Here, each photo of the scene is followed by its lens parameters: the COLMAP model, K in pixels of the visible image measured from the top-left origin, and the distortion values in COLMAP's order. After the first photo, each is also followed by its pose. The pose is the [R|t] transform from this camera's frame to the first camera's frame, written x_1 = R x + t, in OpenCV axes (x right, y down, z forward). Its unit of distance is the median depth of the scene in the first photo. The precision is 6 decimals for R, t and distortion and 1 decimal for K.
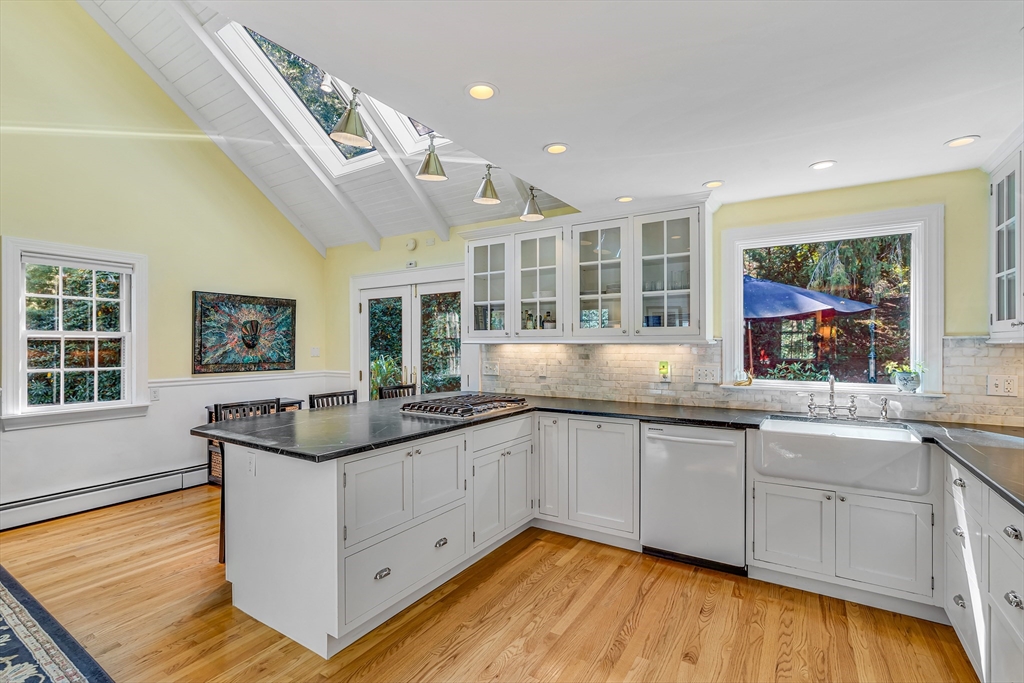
lens RADIAL K [[470.4, 0, 515.6], [0, 470.4, 345.0], [0, 0, 1]] dist [-0.035016, 0.017652]
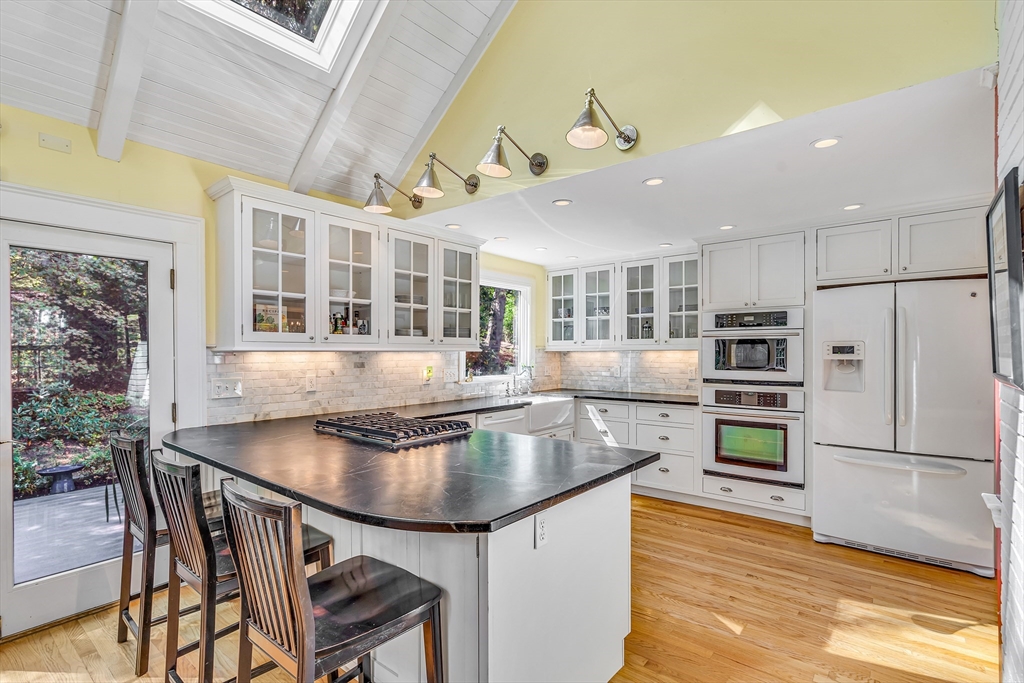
lens RADIAL K [[489.5, 0, 517.3], [0, 489.5, 352.7], [0, 0, 1]] dist [-0.002947, -0.000061]
pose [[0.125208, -0.002602, 0.992127, -0.979266], [0.004203, 0.999989, 0.002092, -0.000767], [-0.992122, 0.003908, 0.125218, 0.712651]]
